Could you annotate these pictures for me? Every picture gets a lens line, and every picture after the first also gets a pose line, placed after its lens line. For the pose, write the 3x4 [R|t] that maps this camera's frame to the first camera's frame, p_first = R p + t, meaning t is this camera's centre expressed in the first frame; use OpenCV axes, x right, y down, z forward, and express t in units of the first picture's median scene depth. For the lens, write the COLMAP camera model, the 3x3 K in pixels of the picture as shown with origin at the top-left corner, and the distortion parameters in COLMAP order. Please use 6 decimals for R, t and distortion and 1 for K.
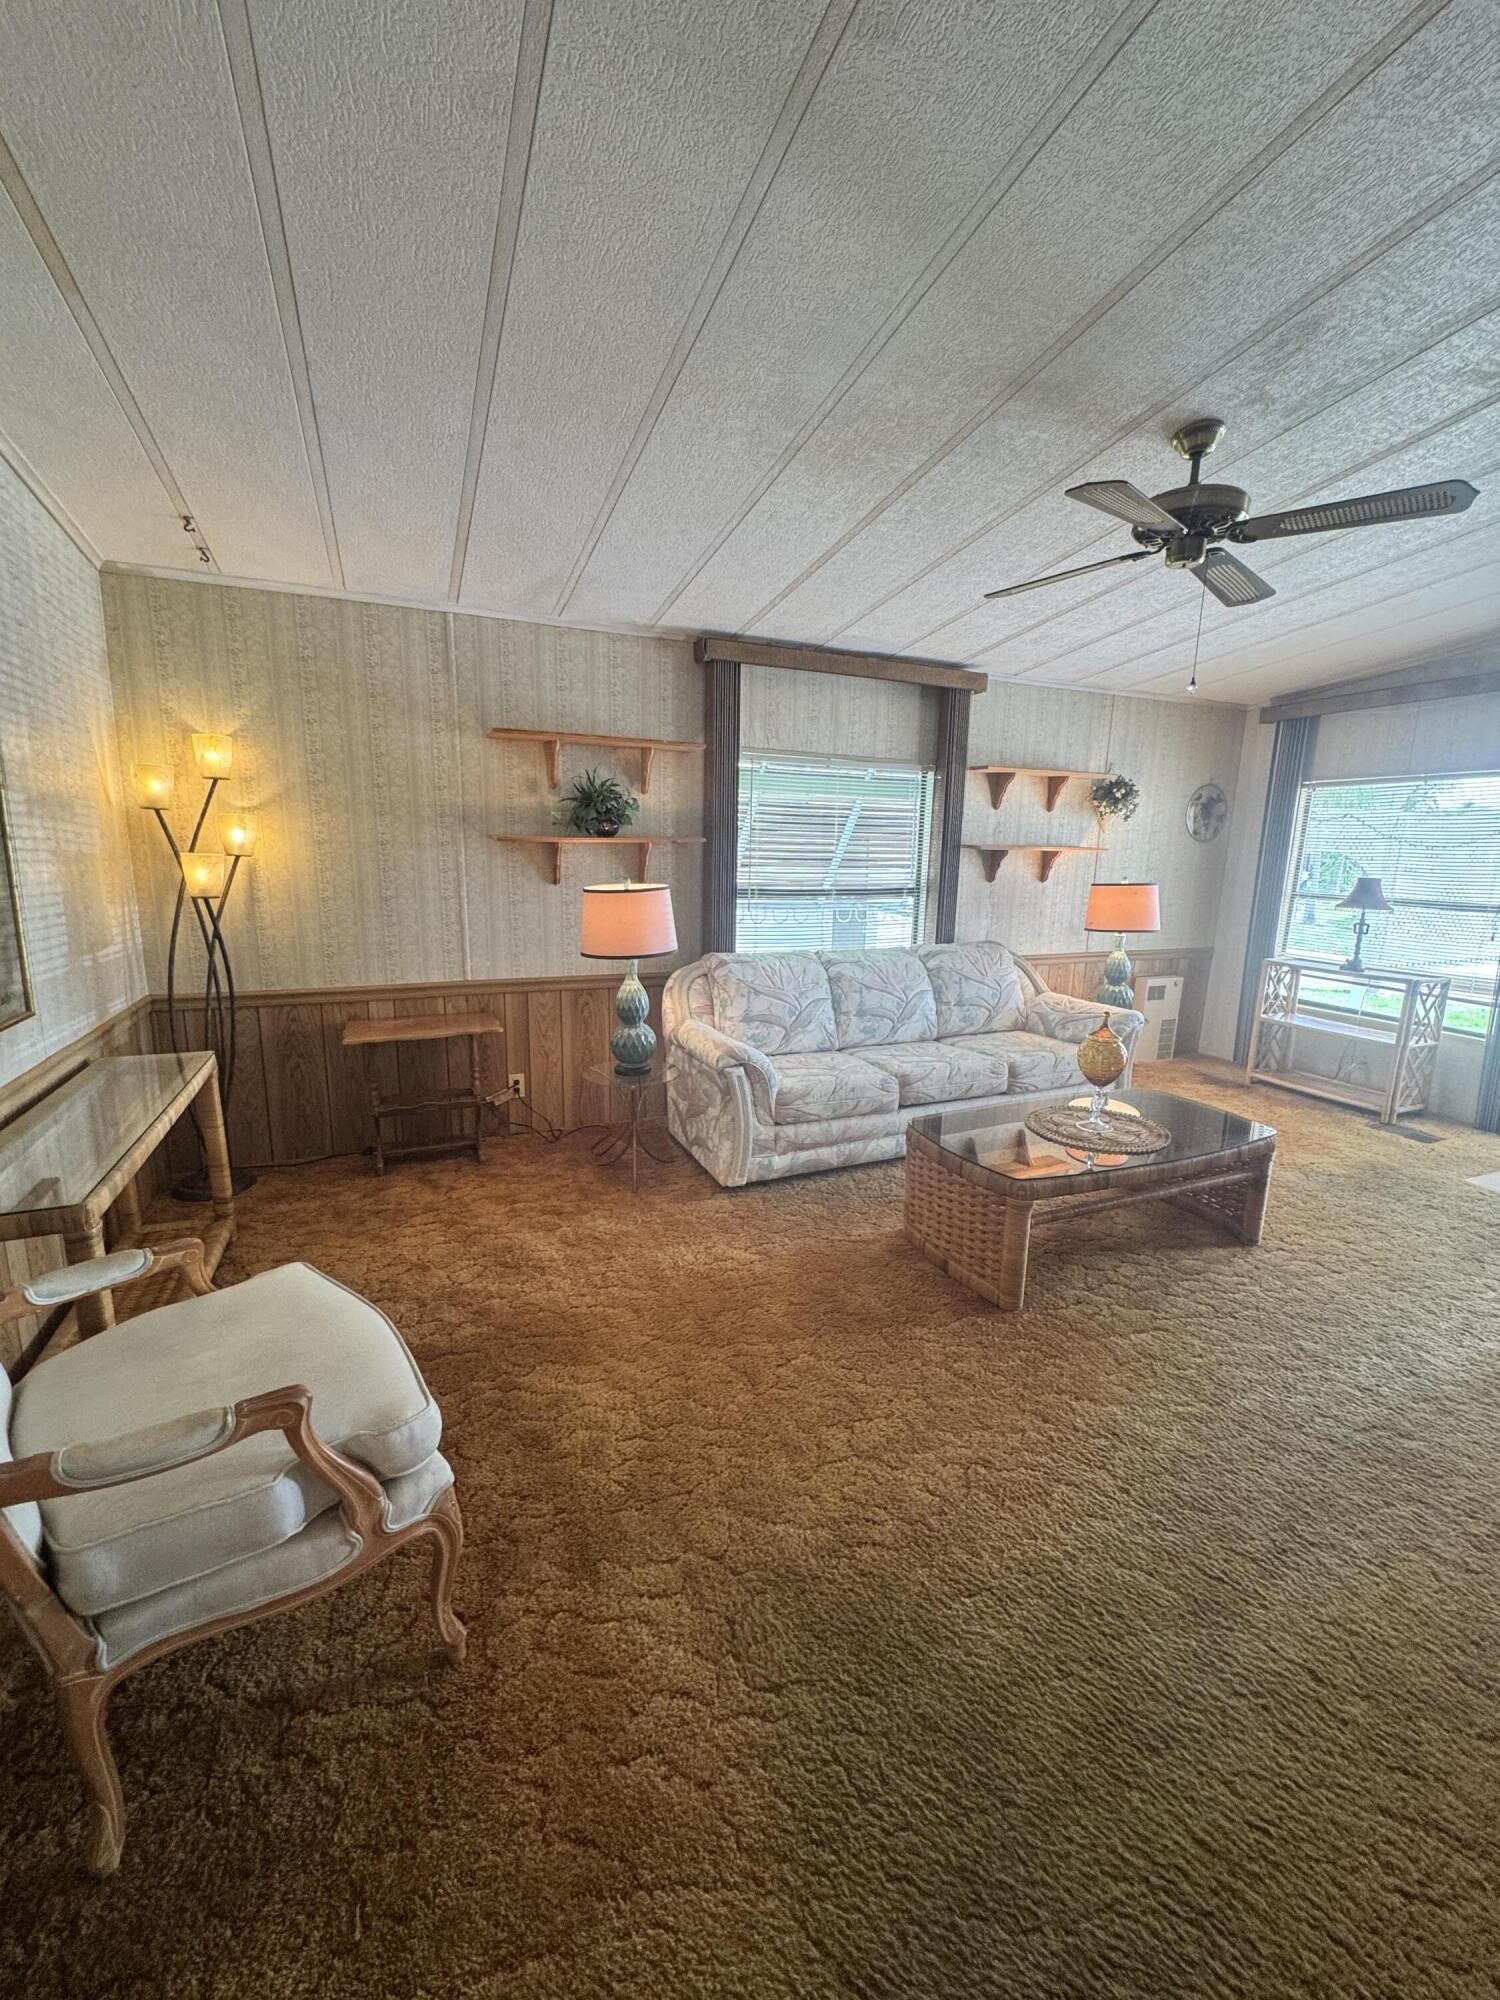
lens RADIAL K [[803.8, 0, 750.0], [0, 803.8, 1000.0], [0, 0, 1]] dist [-0.002217, -0.000179]
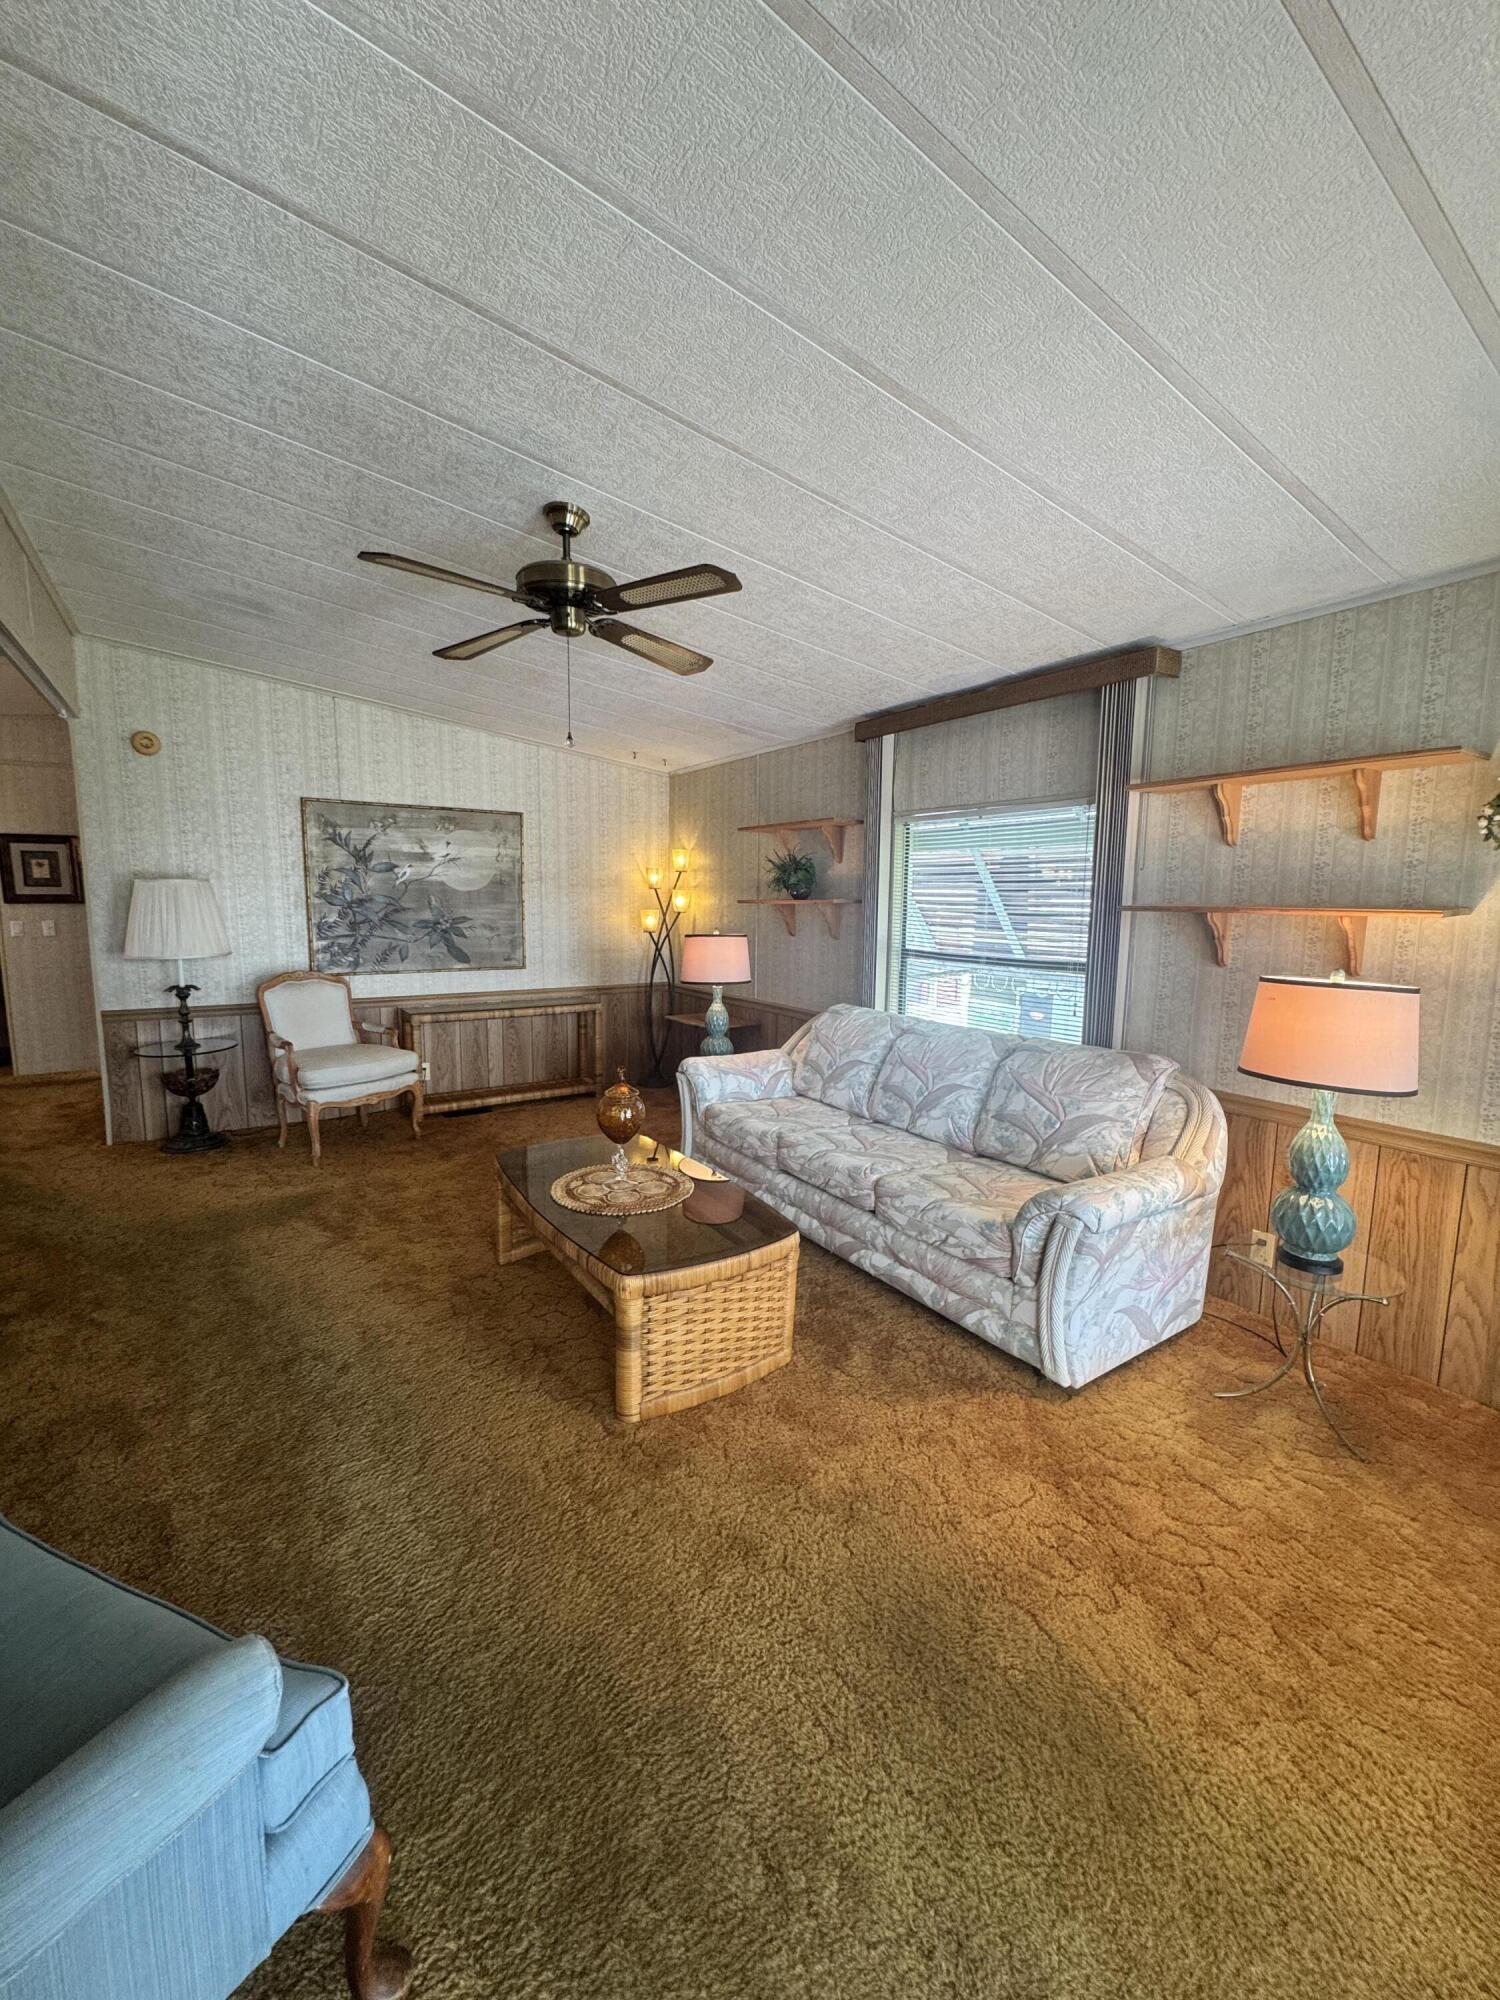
lens RADIAL K [[803.8, 0, 750.0], [0, 803.8, 1000.0], [0, 0, 1]] dist [-0.002217, -0.000179]
pose [[0.169638, 0.102759, -0.980134, 0.928898], [-0.208551, 0.975768, 0.066206, -0.100624], [0.963187, 0.193177, 0.186958, 0.629360]]
